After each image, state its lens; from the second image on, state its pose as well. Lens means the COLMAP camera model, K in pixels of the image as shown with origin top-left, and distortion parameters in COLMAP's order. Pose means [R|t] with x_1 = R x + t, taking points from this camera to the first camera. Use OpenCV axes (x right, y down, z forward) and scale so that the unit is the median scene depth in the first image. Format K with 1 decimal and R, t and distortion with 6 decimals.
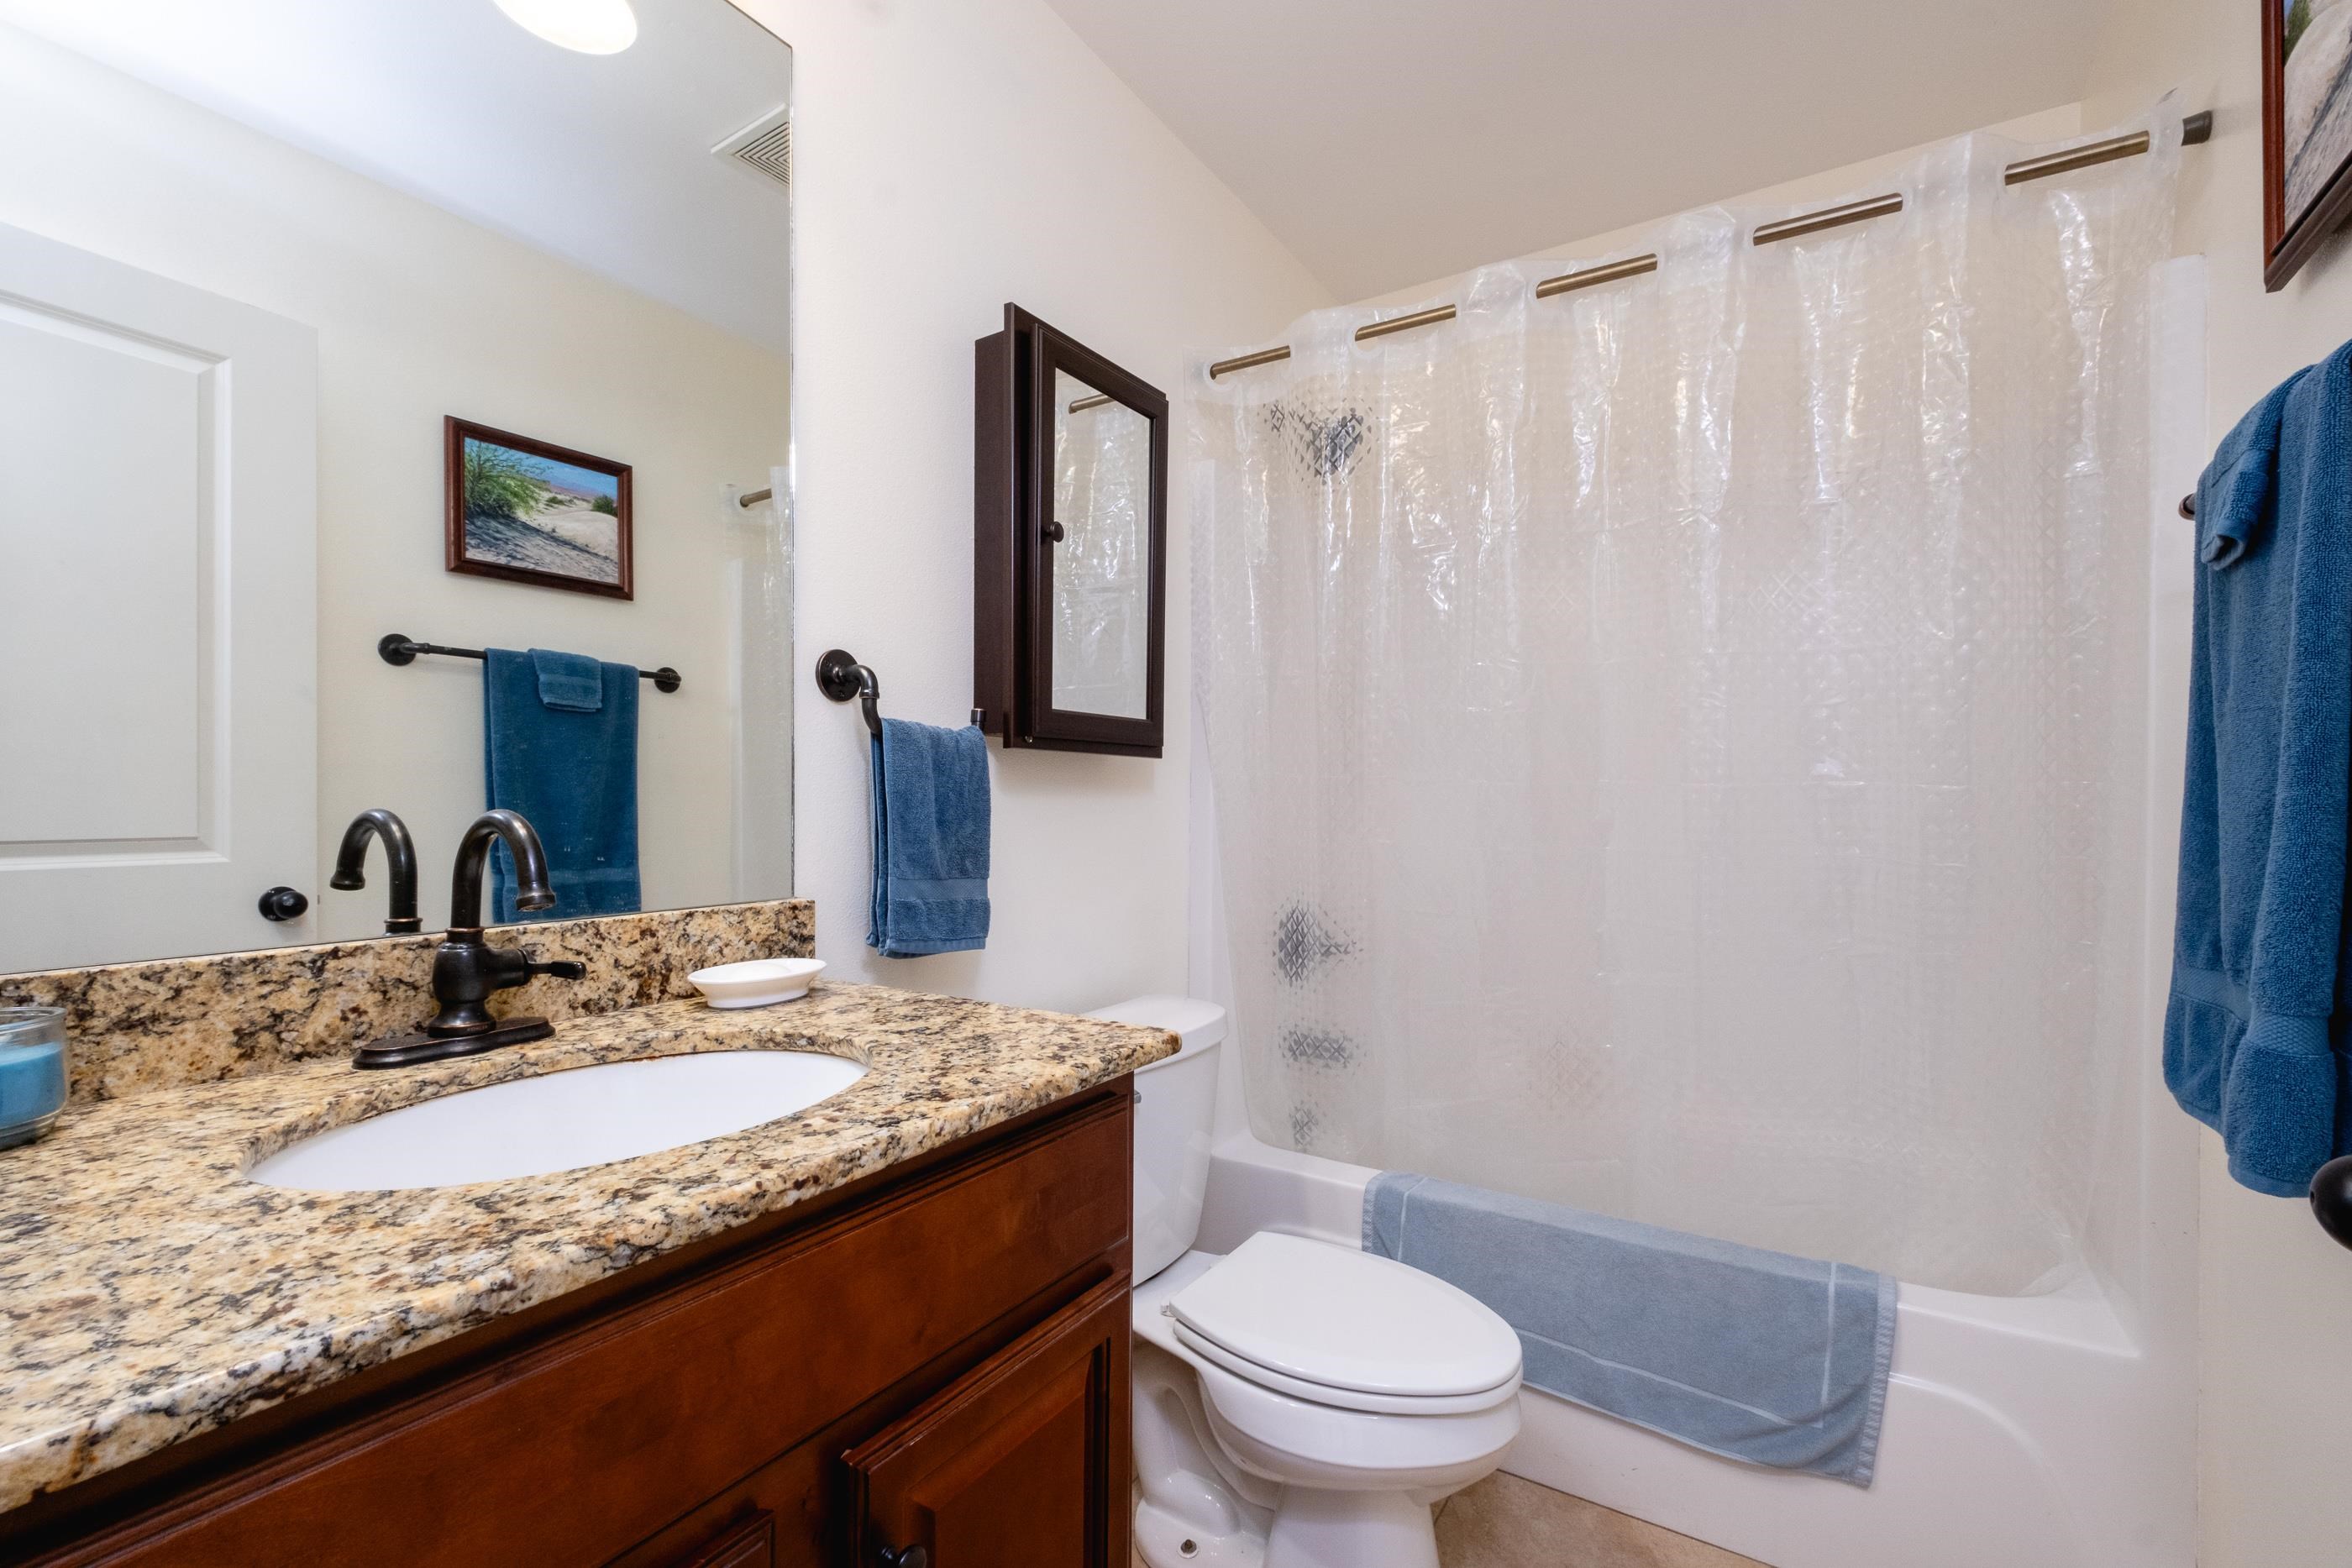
lens RADIAL K [[1031.4, 0, 1165.7], [0, 1031.4, 795.7], [0, 0, 1]] dist [-0.000839, -0.000881]
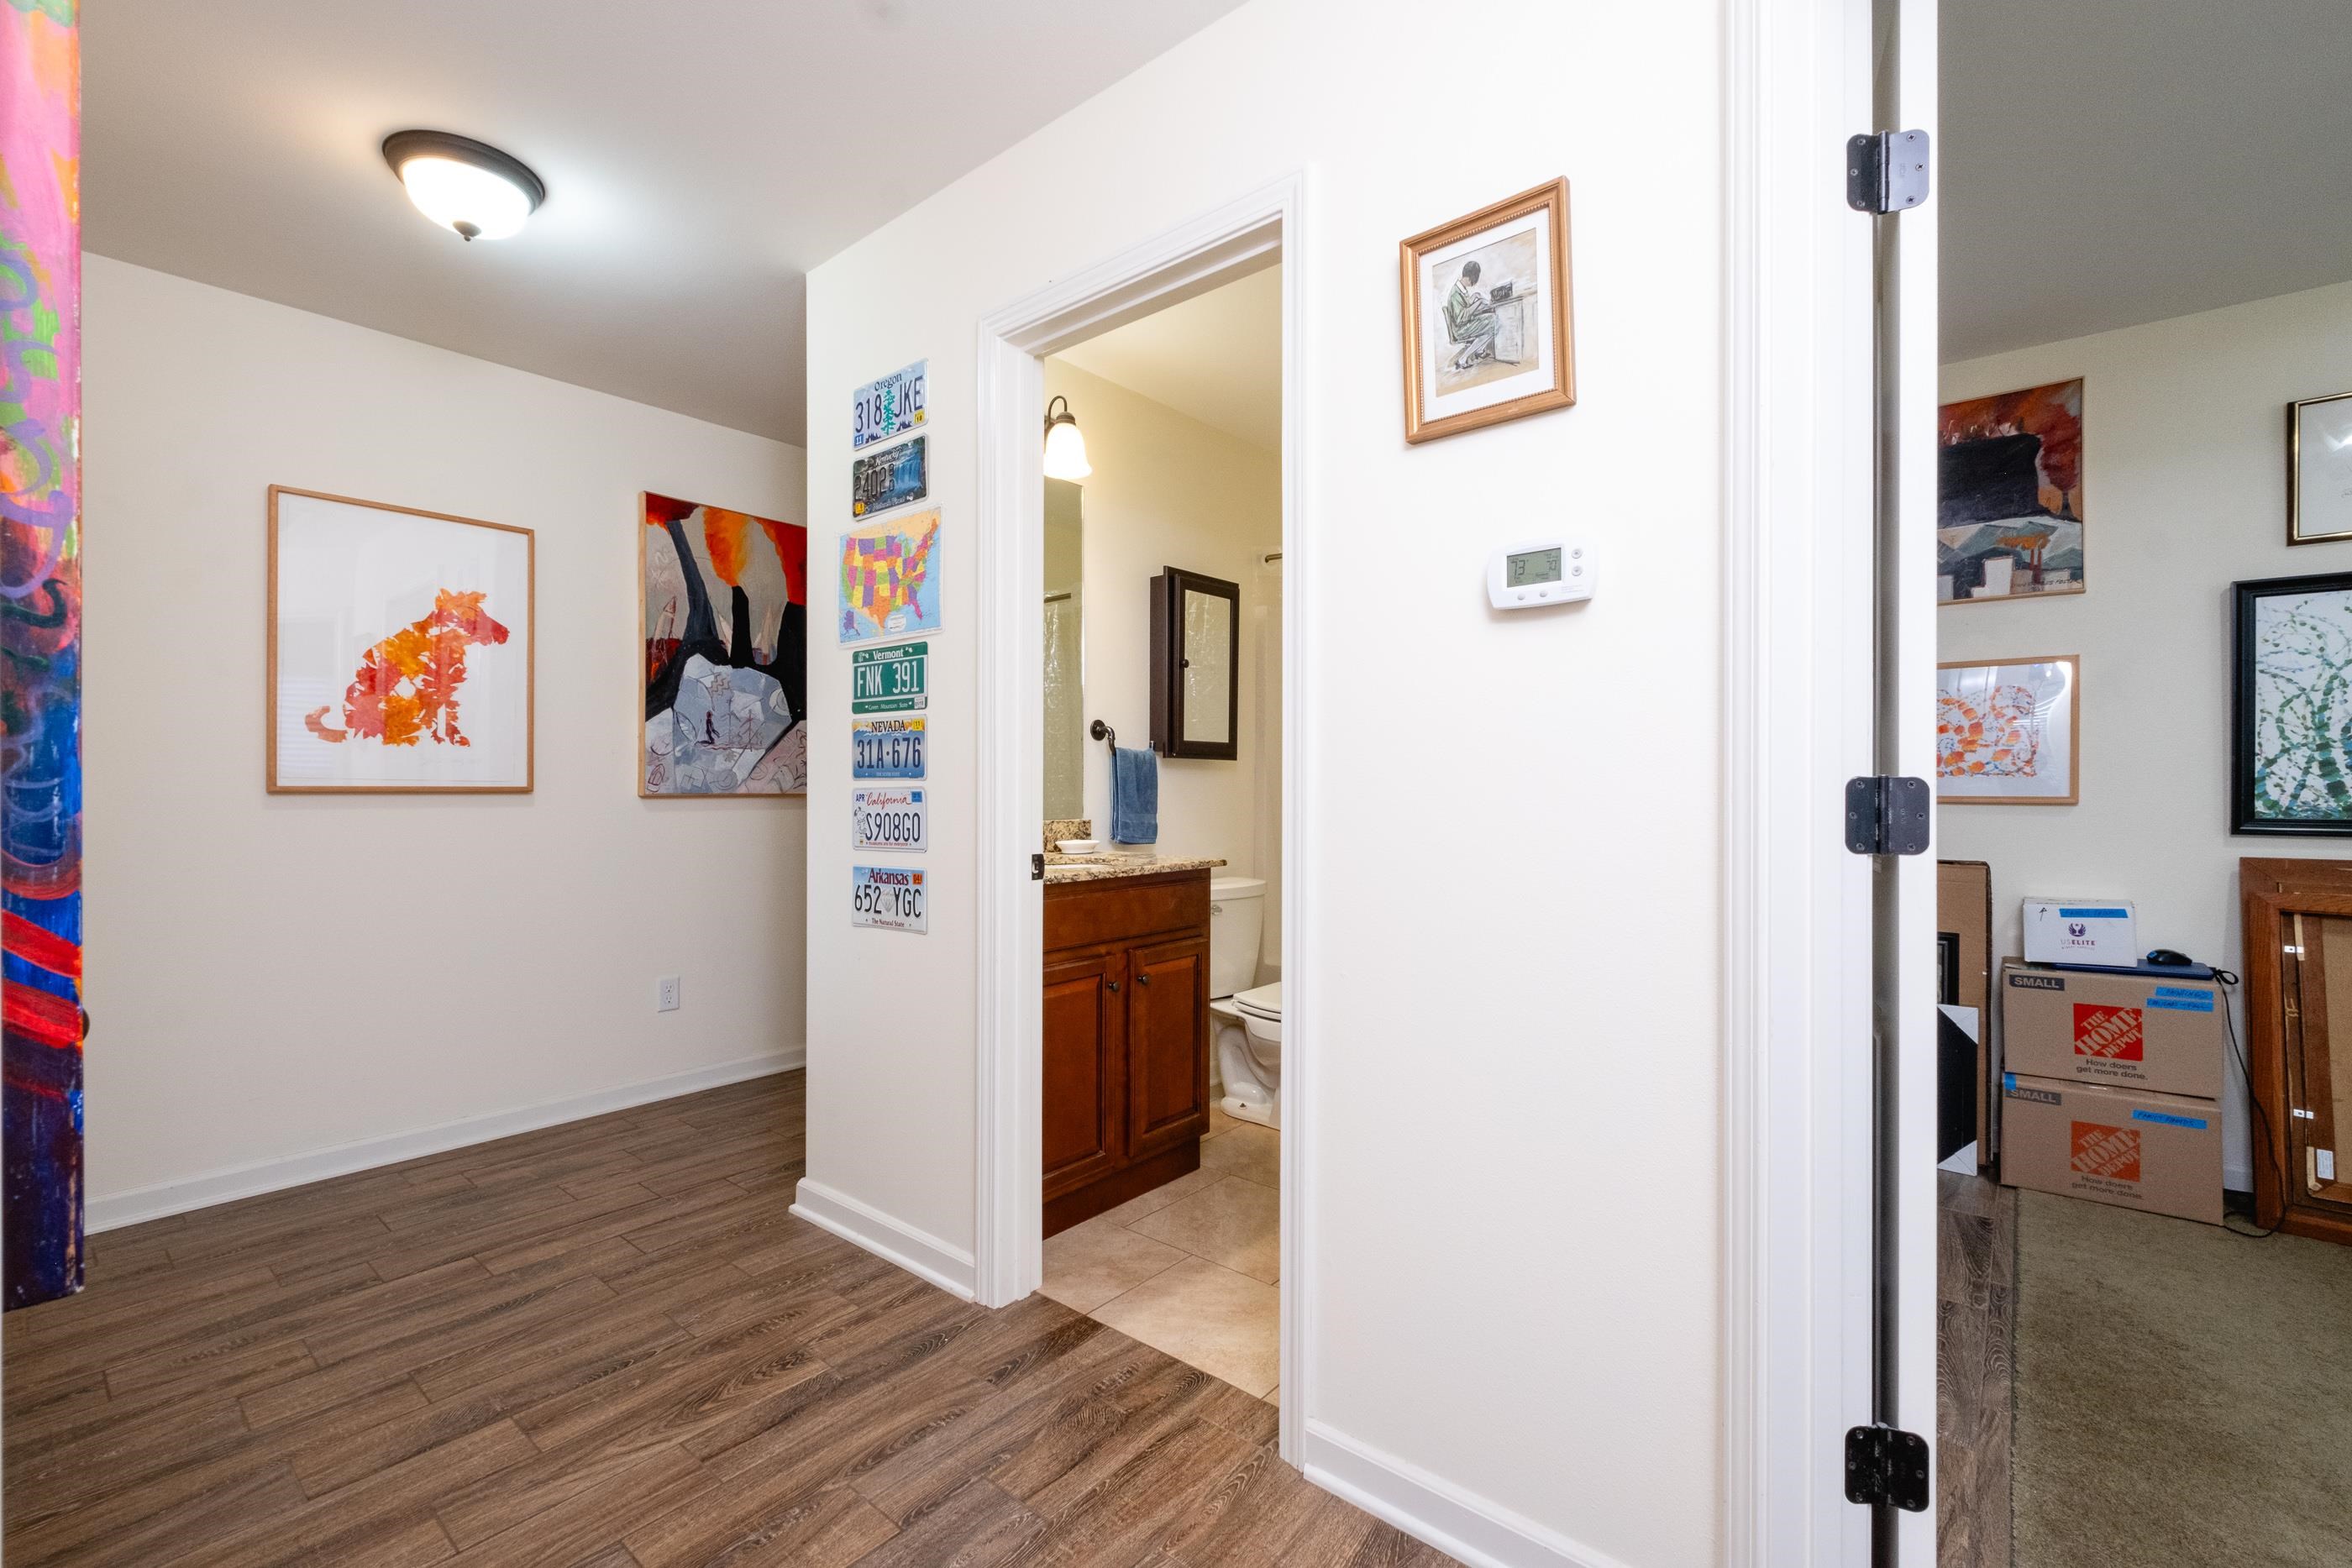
lens RADIAL K [[1031.4, 0, 1182.7], [0, 1031.4, 781.7], [0, 0, 1]] dist [-0.000839, -0.000881]
pose [[0.993648, -0.000977, -0.112532, 0.151246], [0.000855, 0.999999, -0.001133, 0.009934], [0.112533, 0.001030, 0.993647, -1.334882]]
